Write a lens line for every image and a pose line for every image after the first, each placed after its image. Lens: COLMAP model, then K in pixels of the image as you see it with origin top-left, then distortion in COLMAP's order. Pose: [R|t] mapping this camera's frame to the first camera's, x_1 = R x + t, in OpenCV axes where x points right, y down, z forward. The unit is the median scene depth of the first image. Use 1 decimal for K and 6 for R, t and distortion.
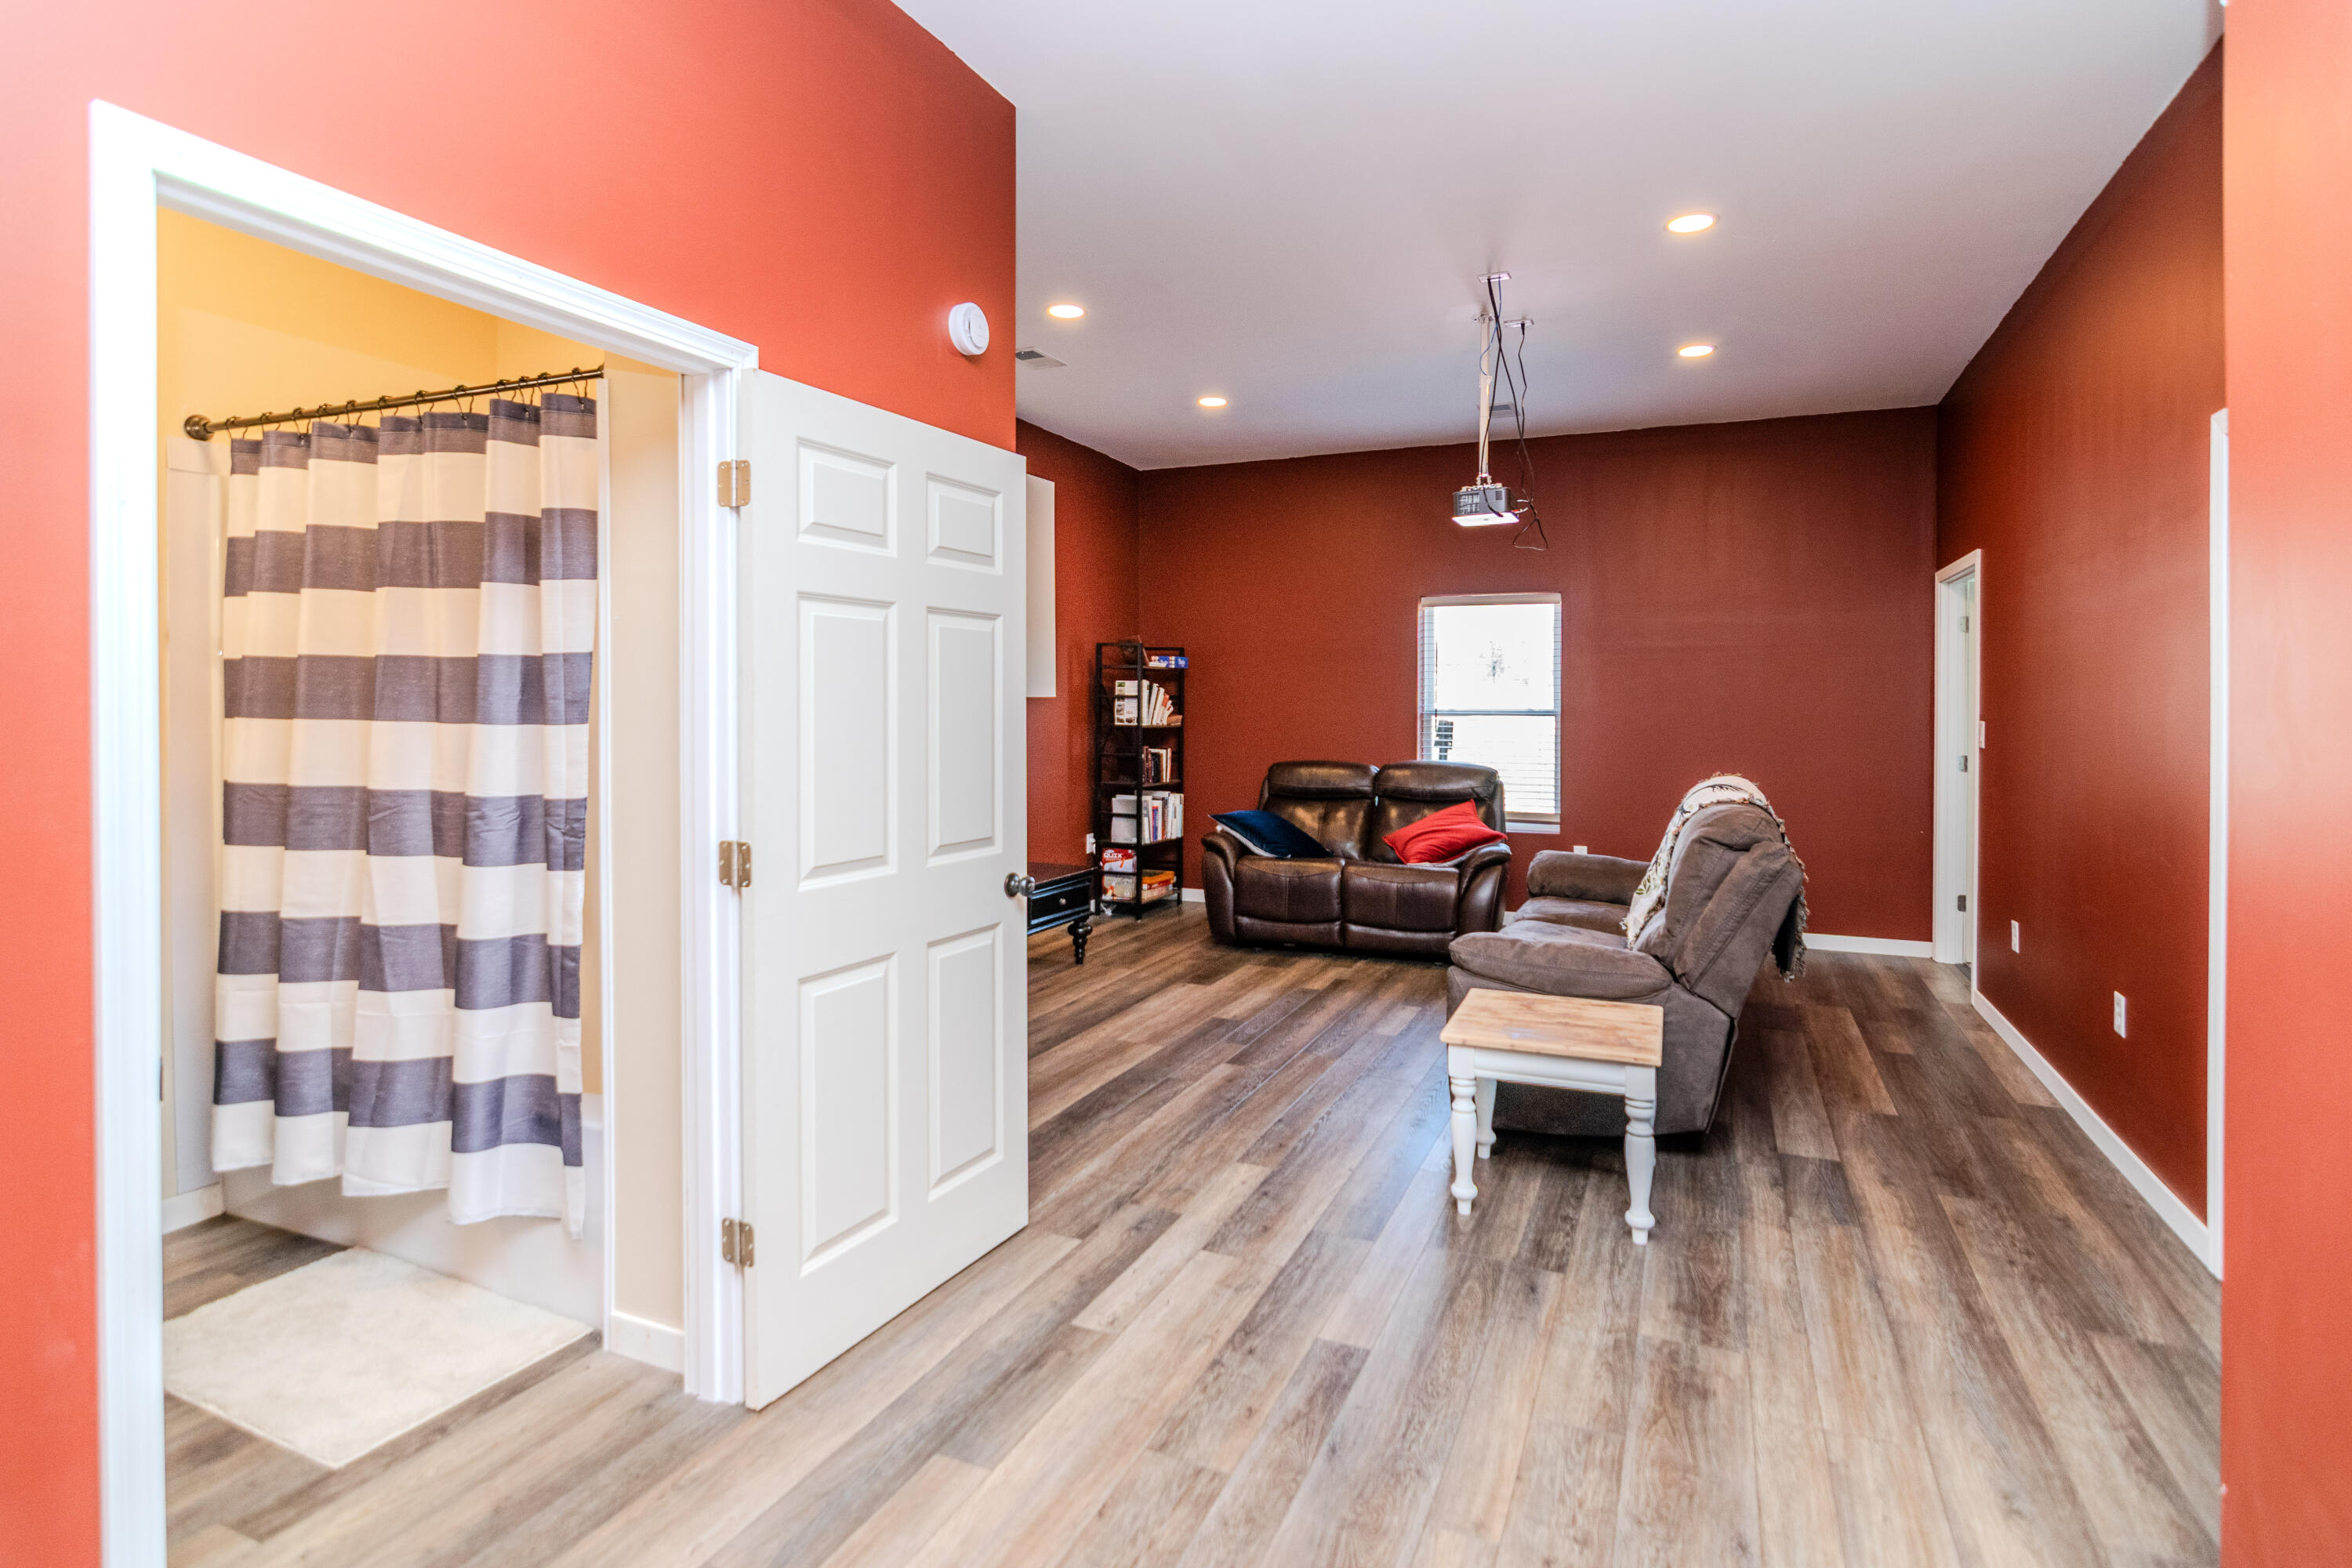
lens RADIAL K [[1157.4, 0, 1177.9], [0, 1157.4, 718.5], [0, 0, 1]] dist [-0.002018, -0.001033]
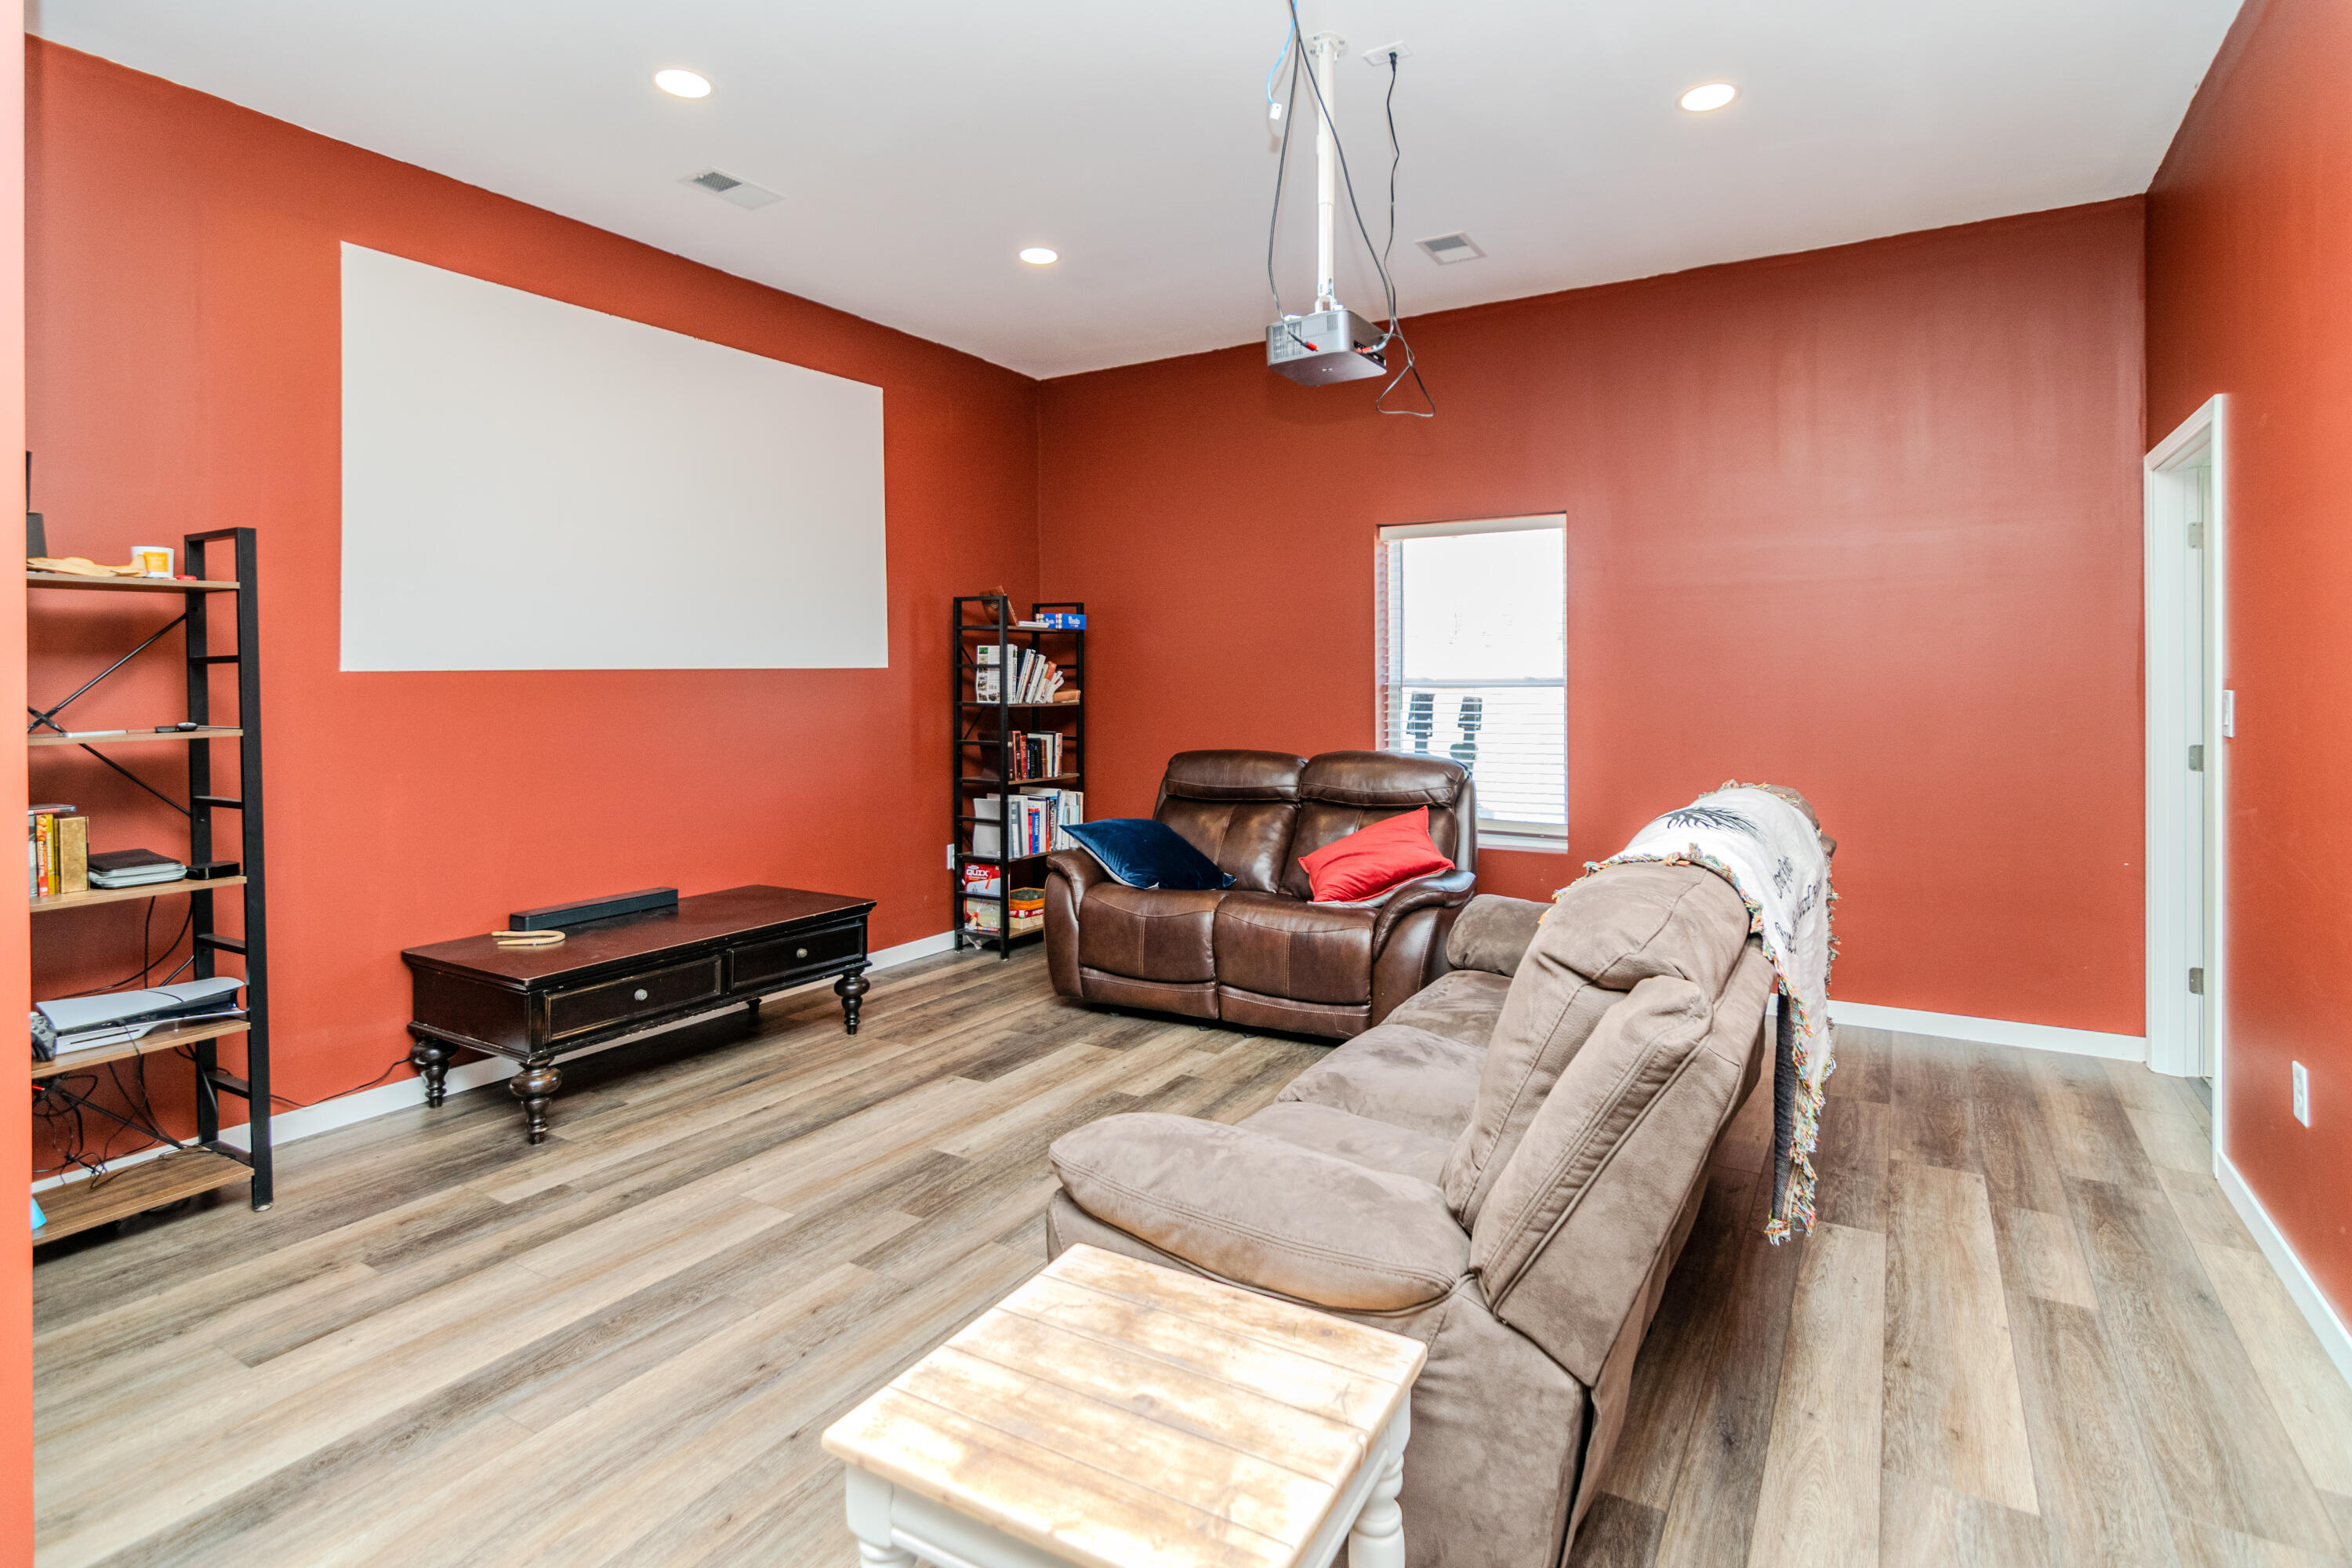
lens RADIAL K [[1119.1, 0, 1210.7], [0, 1119.1, 692.5], [0, 0, 1]] dist [-0.003230, -0.000020]
pose [[0.991041, -0.009269, -0.133237, 0.214272], [0.009226, 0.999957, -0.000940, 0.000418], [0.133240, -0.000298, 0.991084, 0.305984]]
